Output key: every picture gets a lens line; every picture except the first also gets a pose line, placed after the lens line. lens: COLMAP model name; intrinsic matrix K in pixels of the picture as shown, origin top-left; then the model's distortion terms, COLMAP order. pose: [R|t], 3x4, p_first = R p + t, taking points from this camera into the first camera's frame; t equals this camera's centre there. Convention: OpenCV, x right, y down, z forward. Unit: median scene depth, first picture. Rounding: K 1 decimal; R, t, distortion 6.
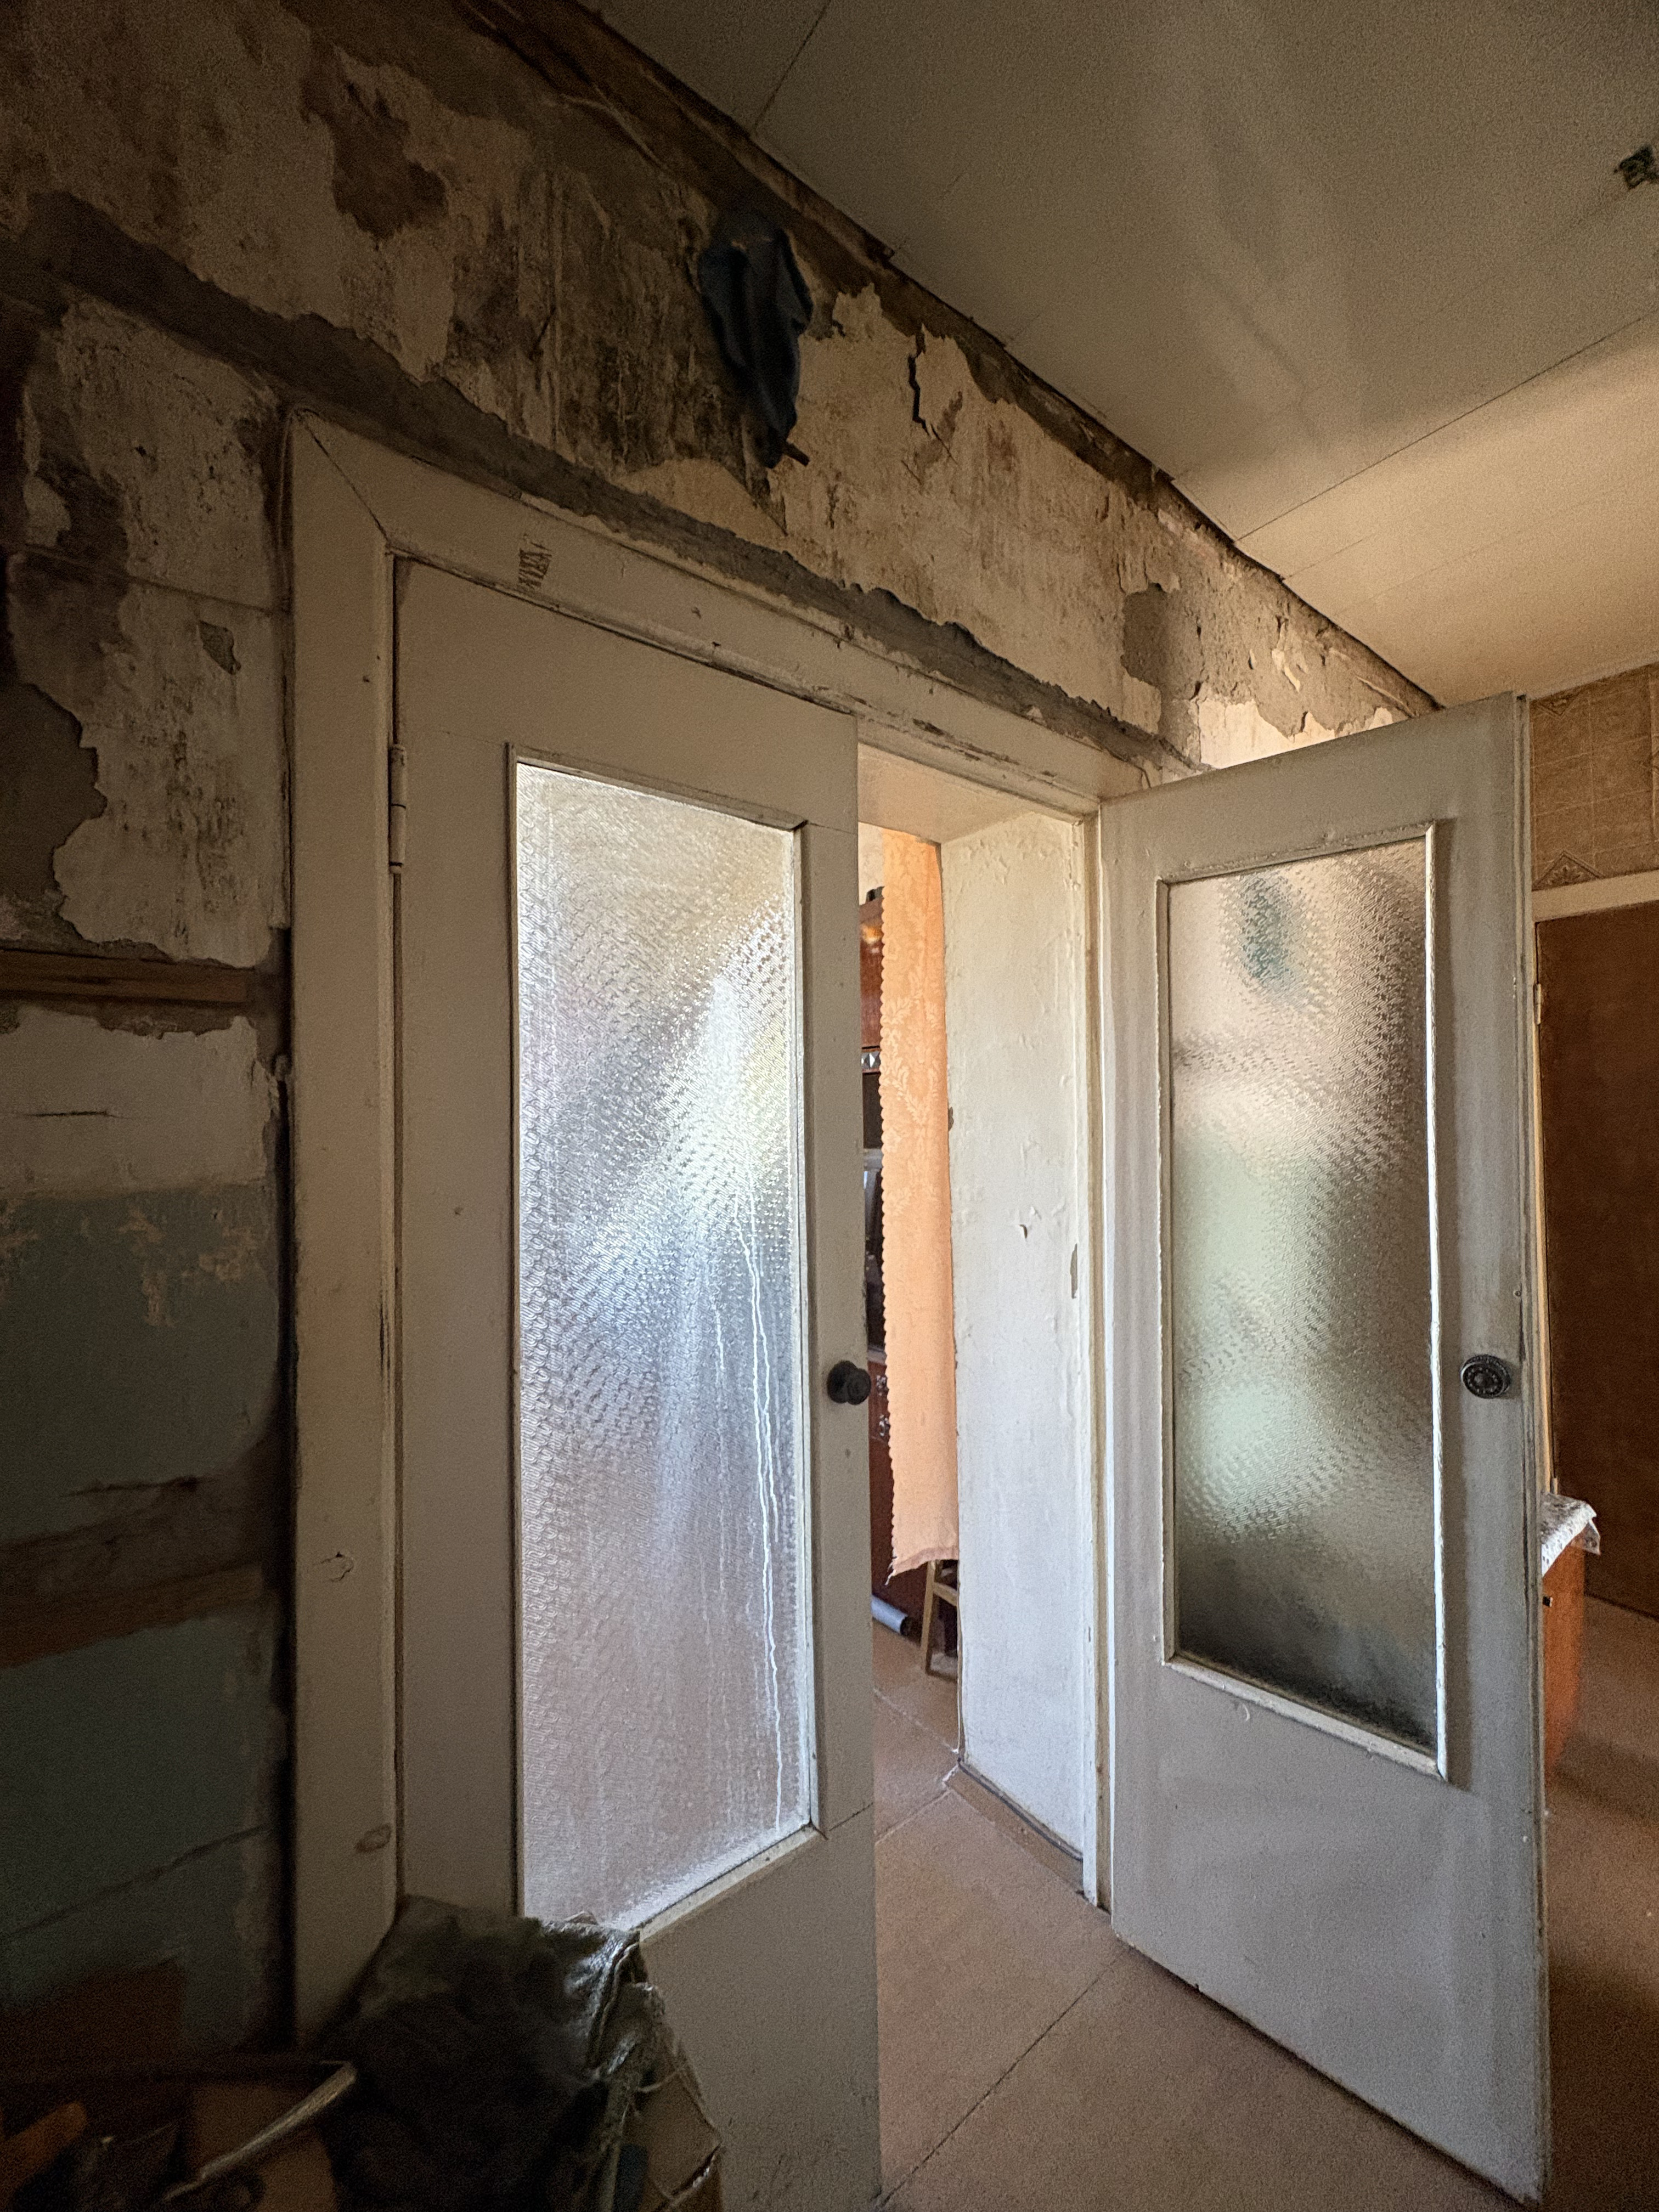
lens RADIAL K [[880.4, 0, 823.2], [0, 880.4, 1106.9], [0, 0, 1]] dist [0.006397, -0.001979]
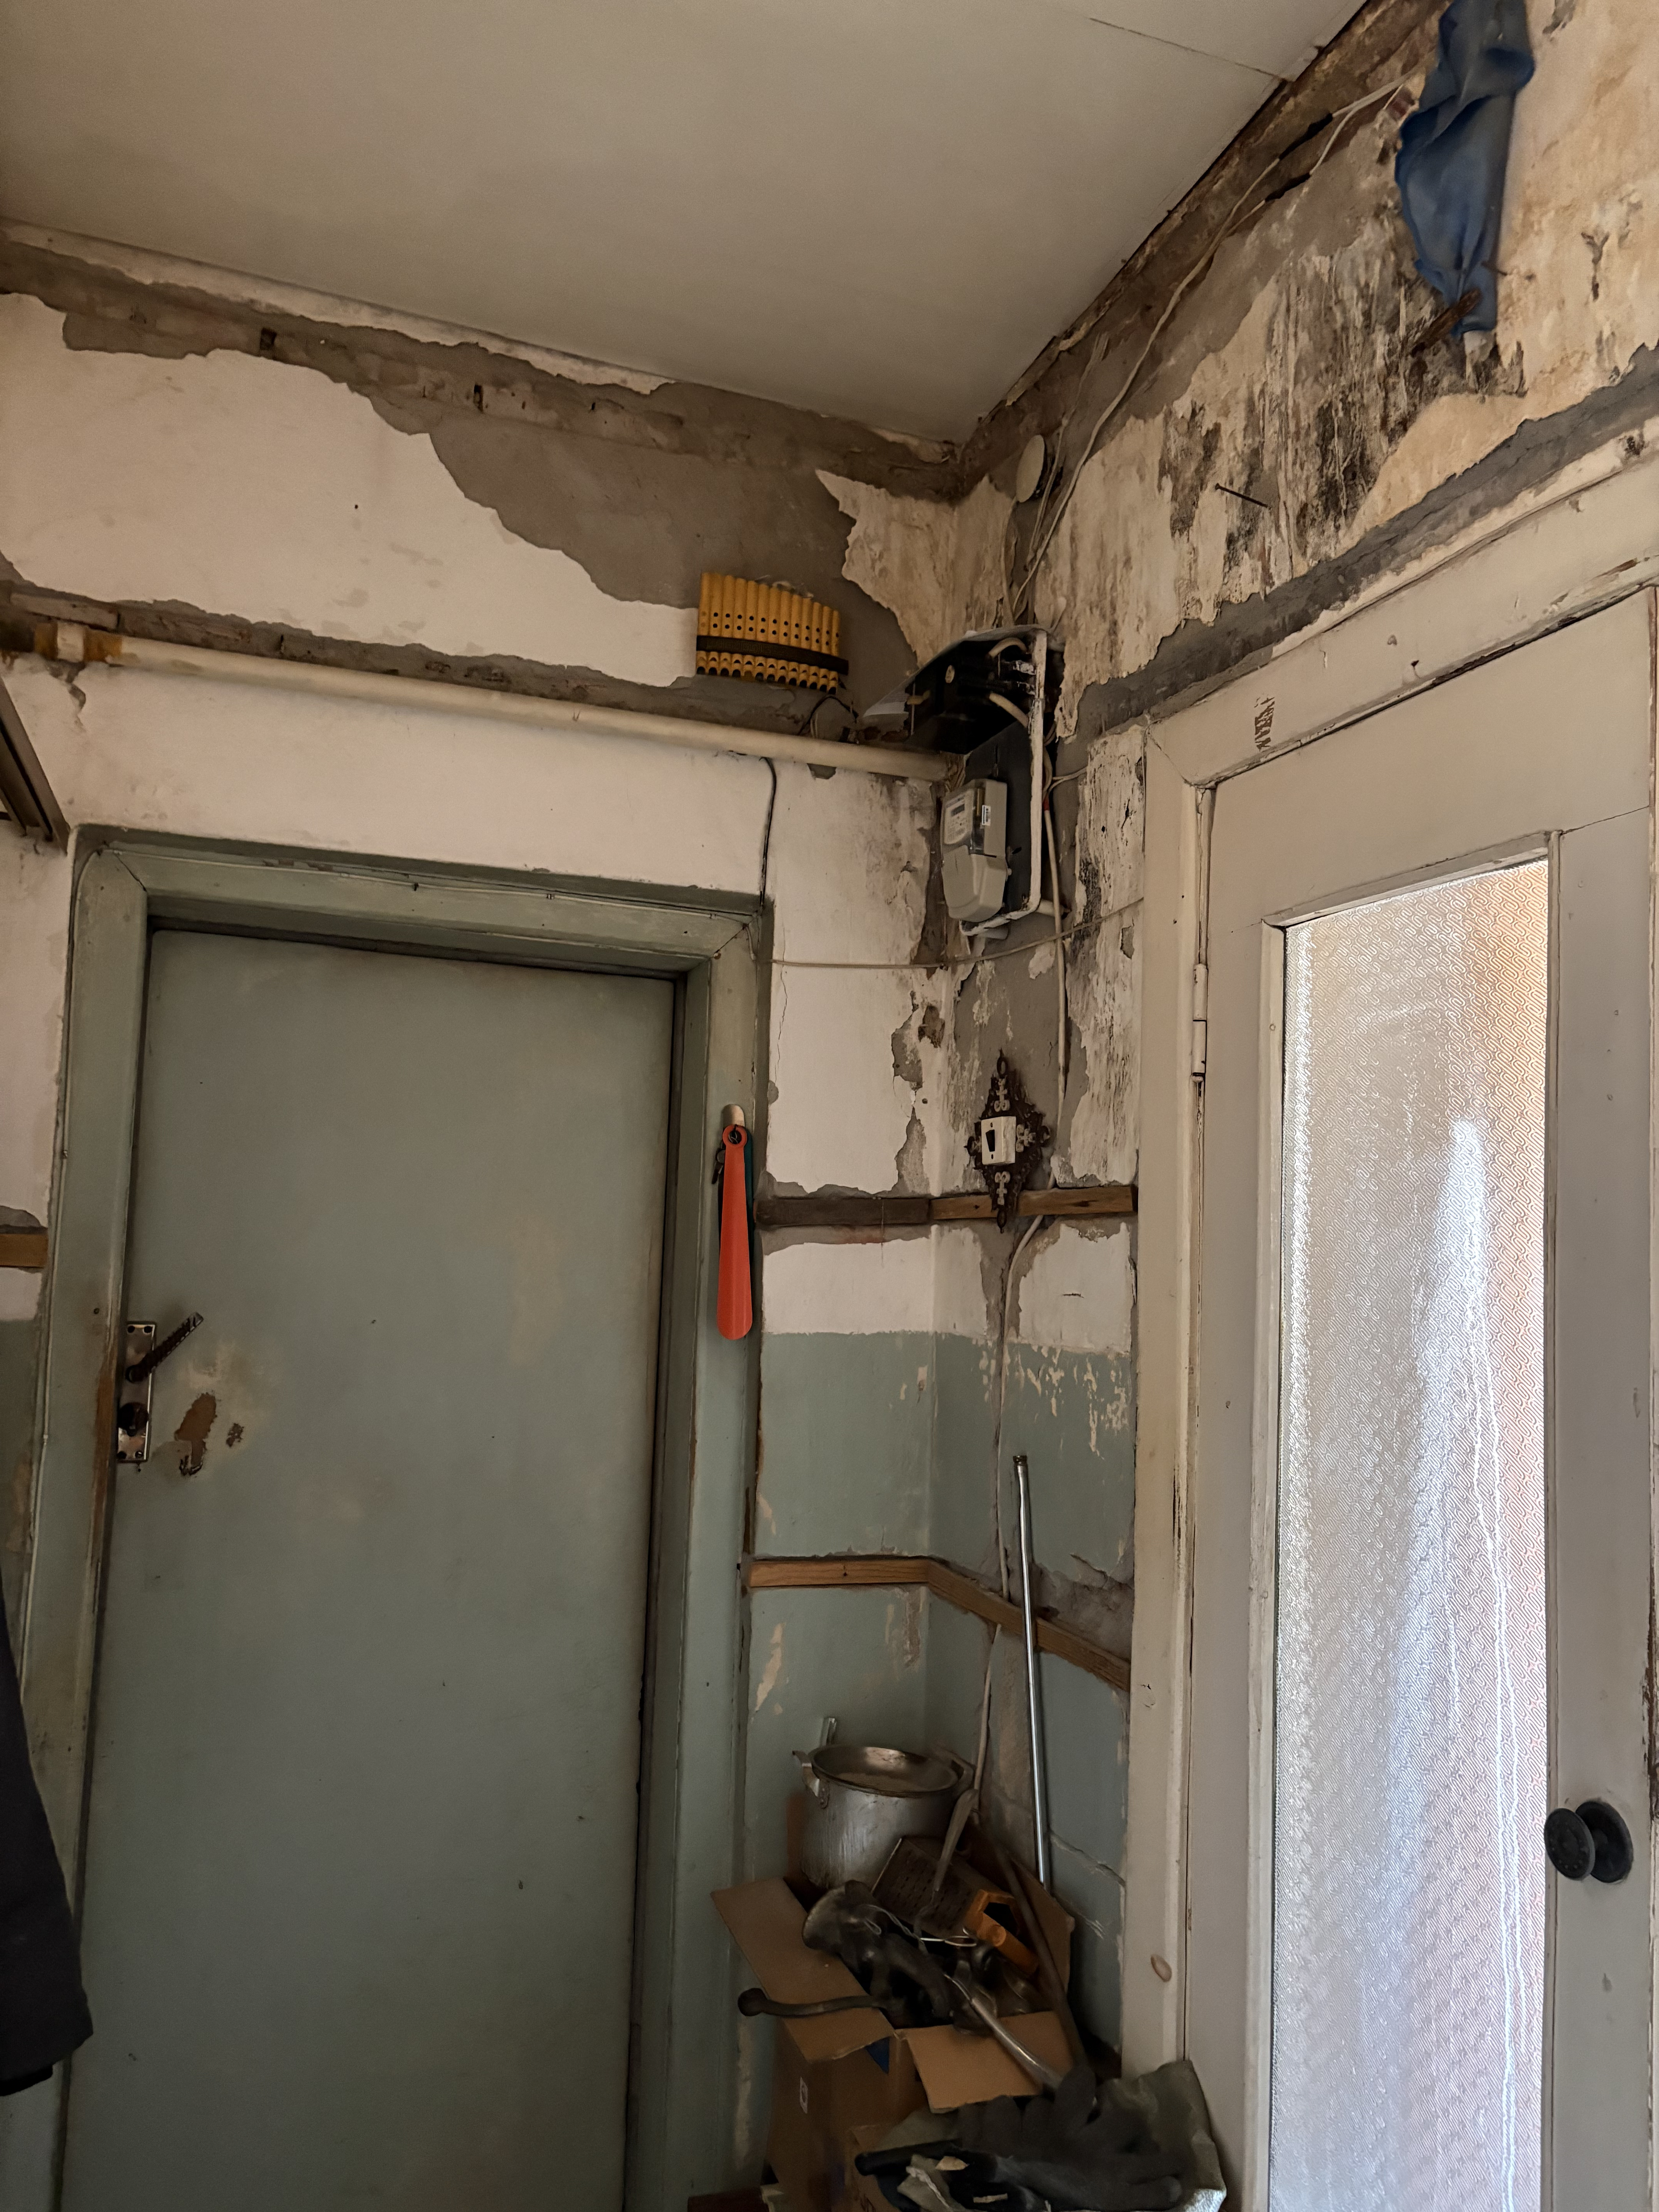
lens RADIAL K [[1665.4, 0, 834.9], [0, 1665.4, 1106.5], [0, 0, 1]] dist [0.029605, -0.027605]
pose [[-0.306970, -0.080113, -0.948341, 1.769630], [-0.012371, 0.996703, -0.080194, -0.071187], [0.951639, -0.012885, -0.306949, 1.332663]]
